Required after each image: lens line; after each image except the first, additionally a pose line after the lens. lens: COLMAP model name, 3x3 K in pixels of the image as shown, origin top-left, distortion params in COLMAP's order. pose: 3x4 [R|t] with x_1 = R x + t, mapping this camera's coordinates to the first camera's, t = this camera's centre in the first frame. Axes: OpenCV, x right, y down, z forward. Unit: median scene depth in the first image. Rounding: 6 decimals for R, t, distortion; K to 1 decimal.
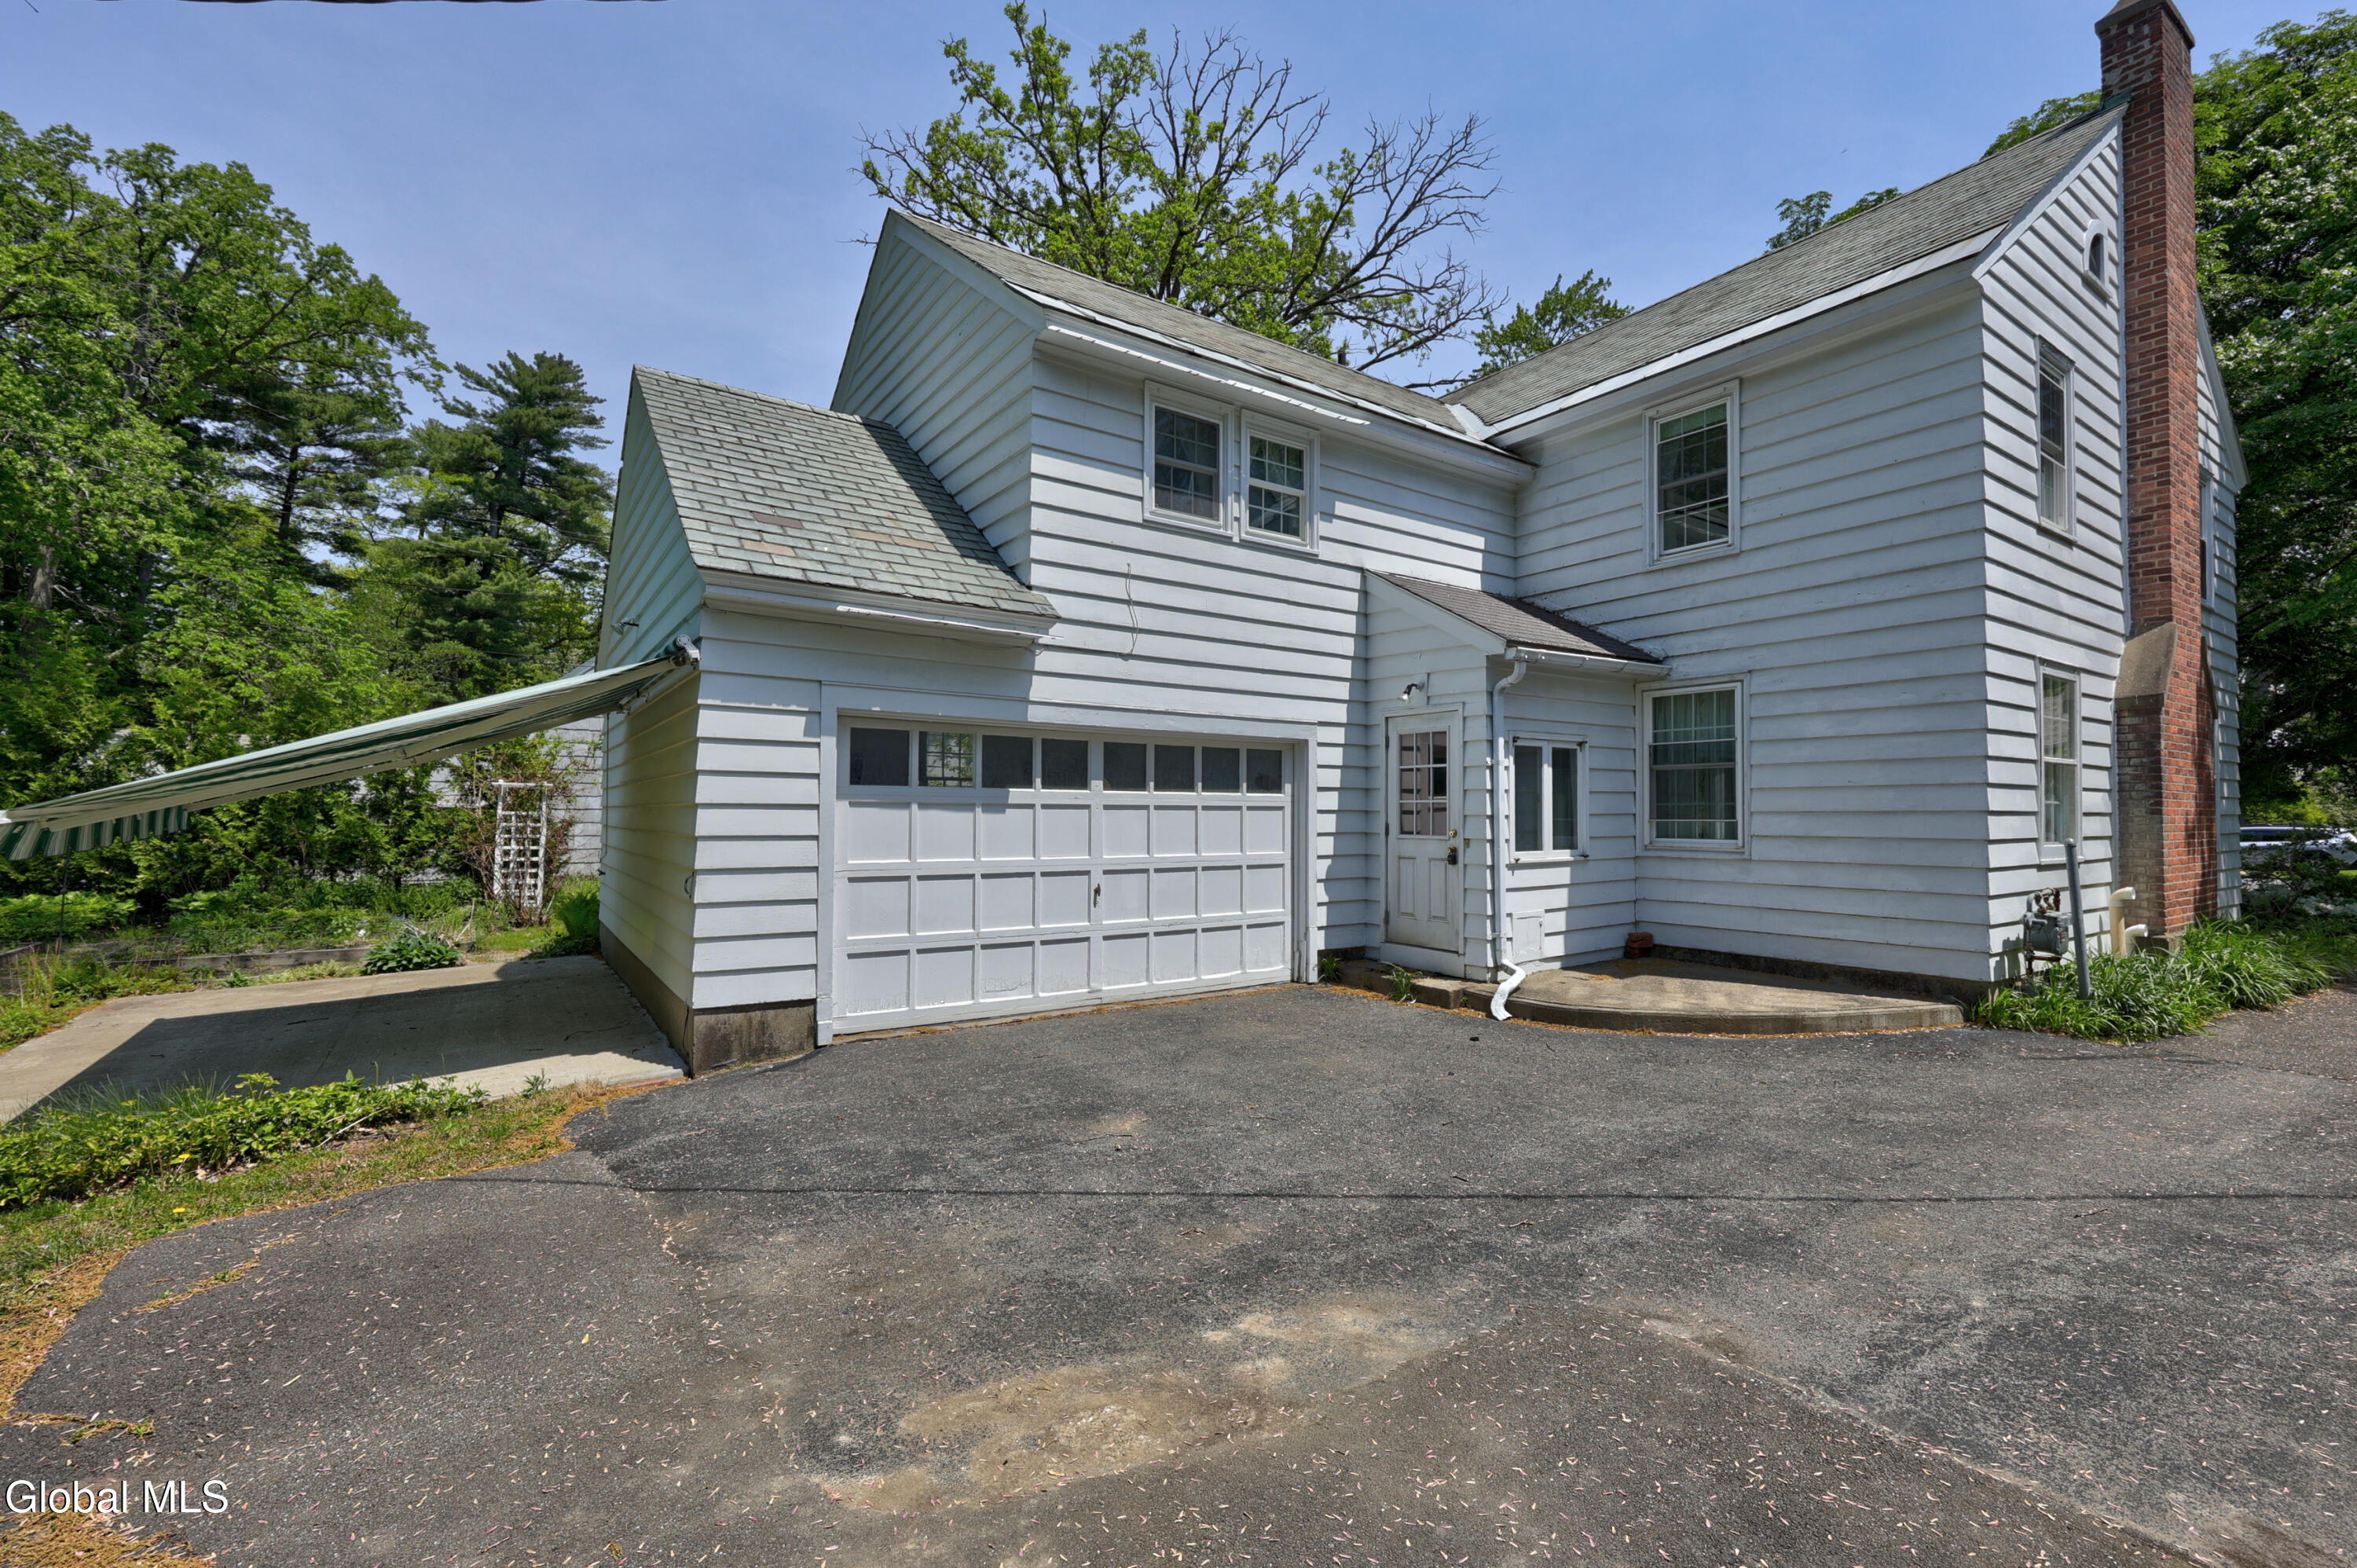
lens RADIAL K [[989.8, 0, 1190.0], [0, 989.8, 799.9], [0, 0, 1]] dist [0.000530, 0.000889]
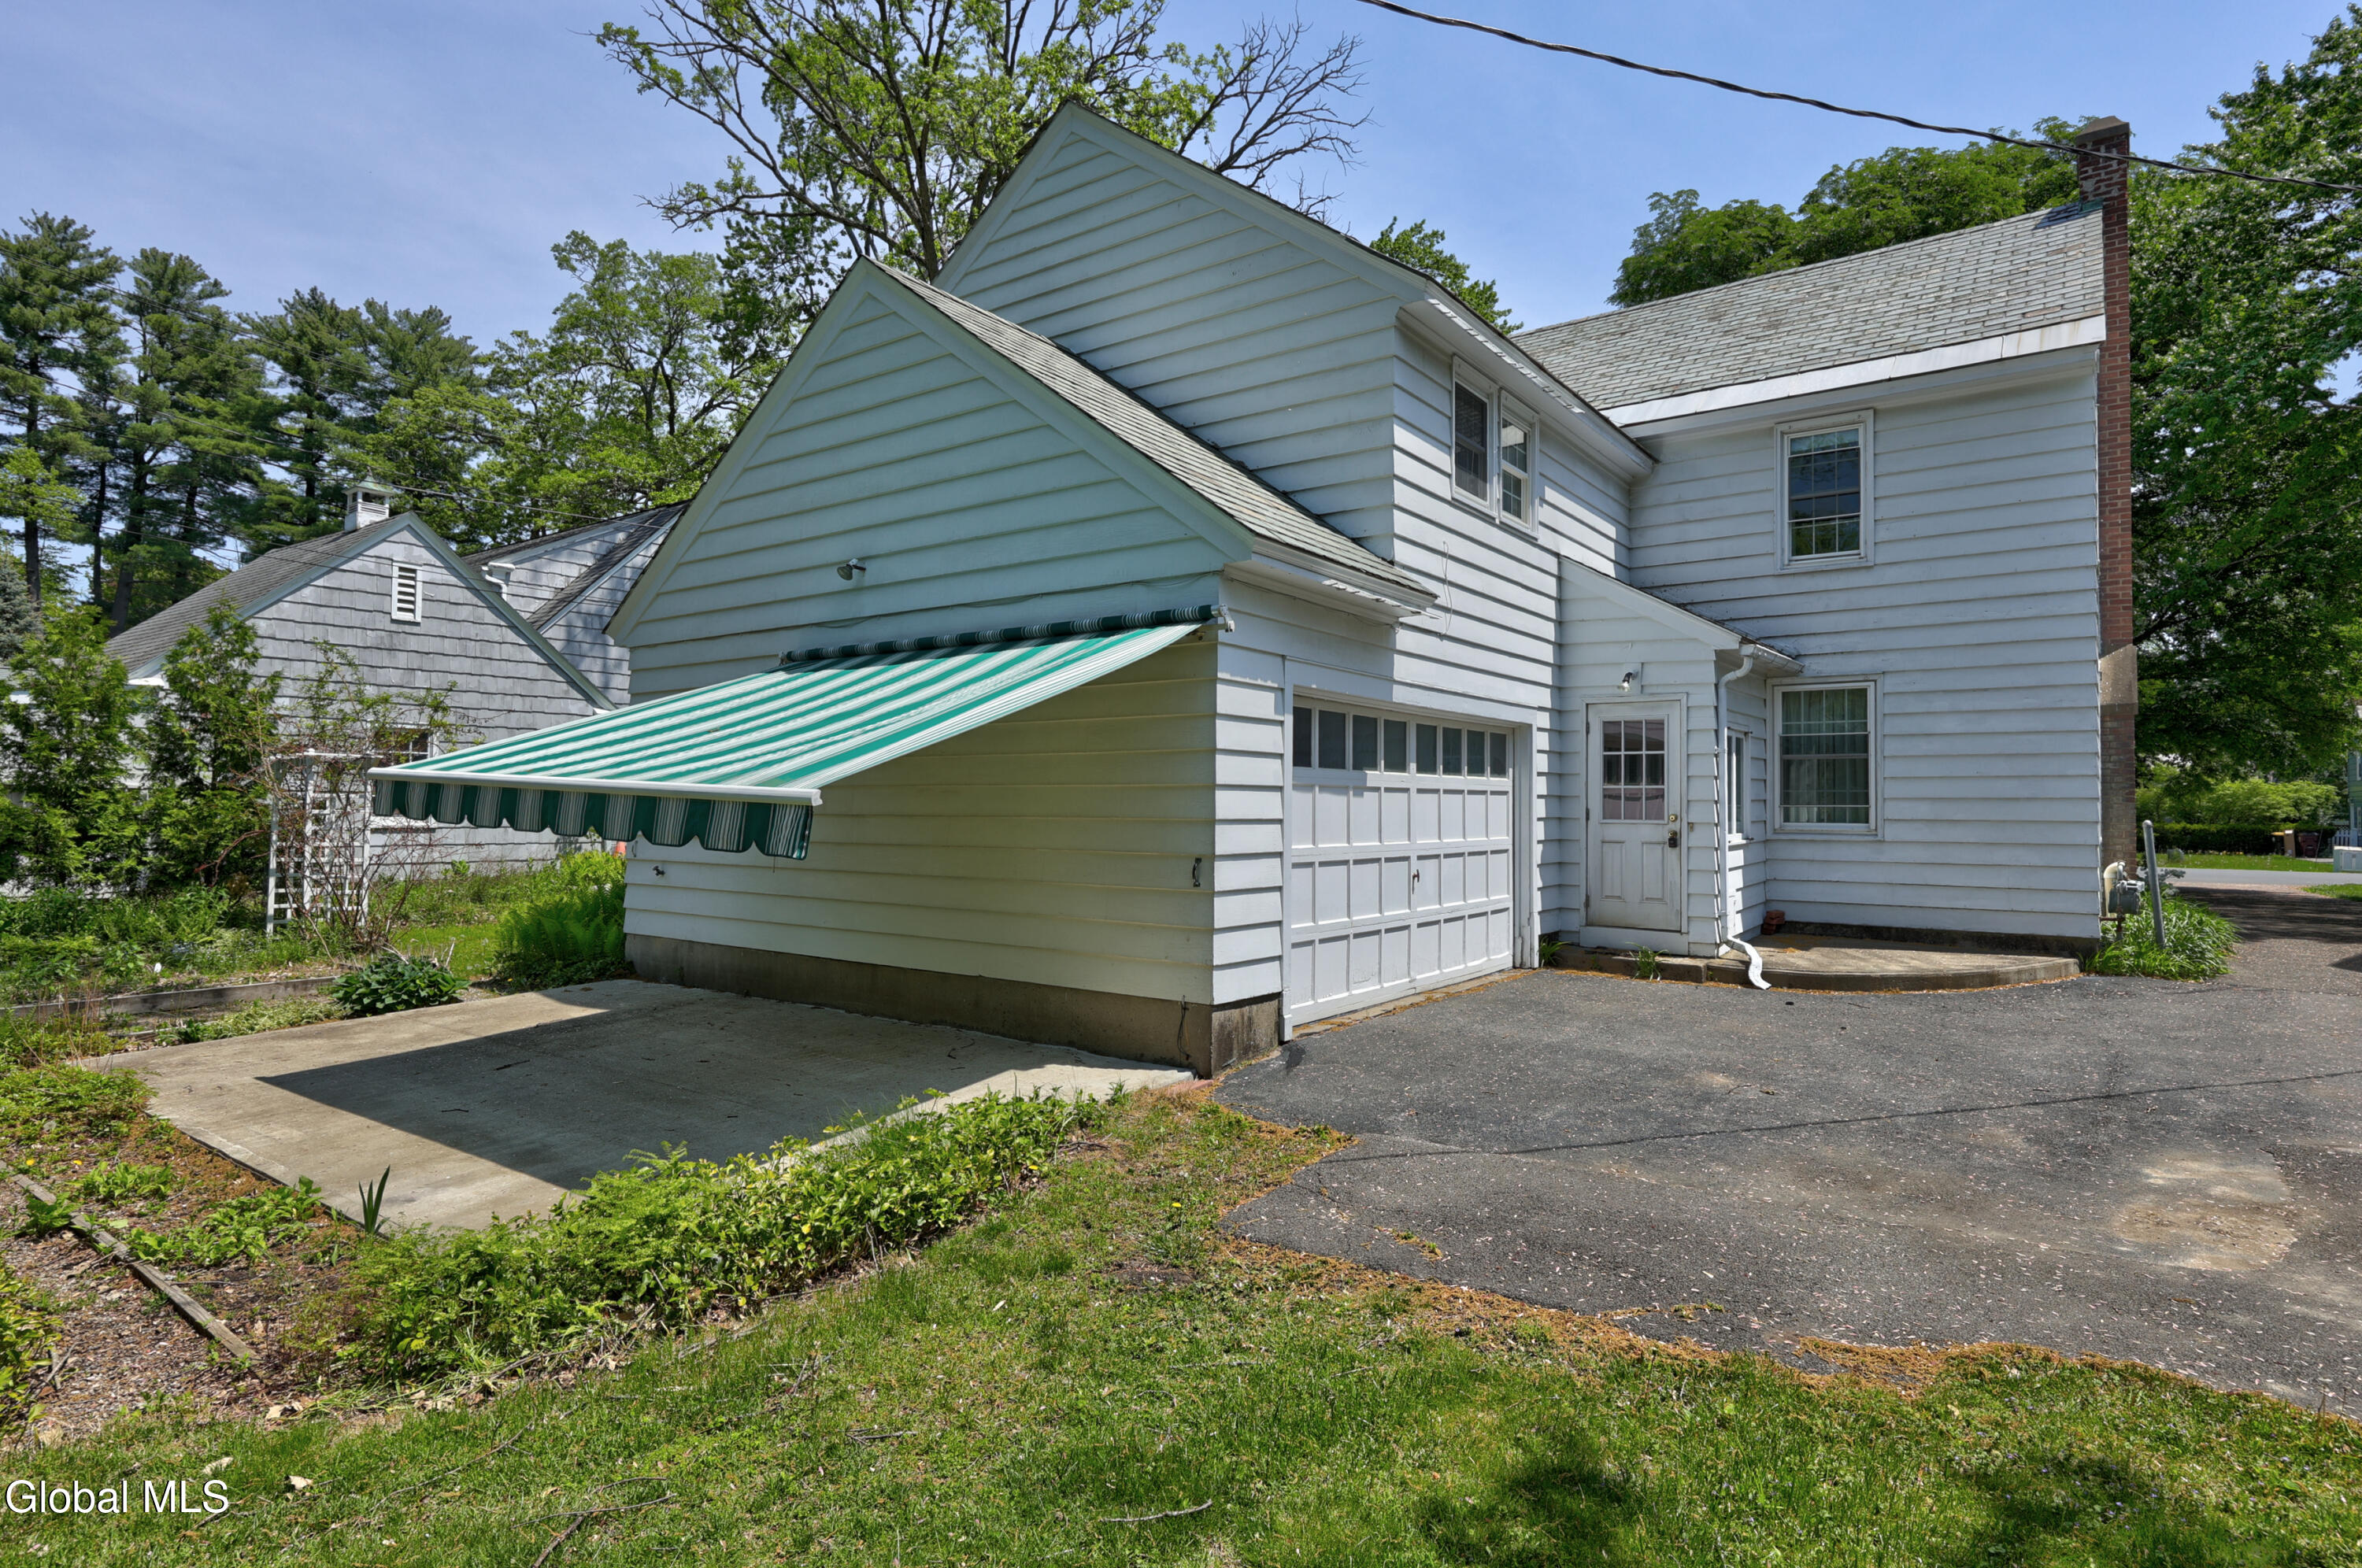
lens RADIAL K [[1222.1, 0, 1181.0], [0, 1222.1, 784.0], [0, 0, 1]] dist [0.003443, 0.000069]
pose [[0.947569, 0.007037, 0.319472, -0.620409], [-0.006914, 0.999975, -0.001519, 0.003560], [-0.319475, -0.000769, 0.947594, -0.055359]]
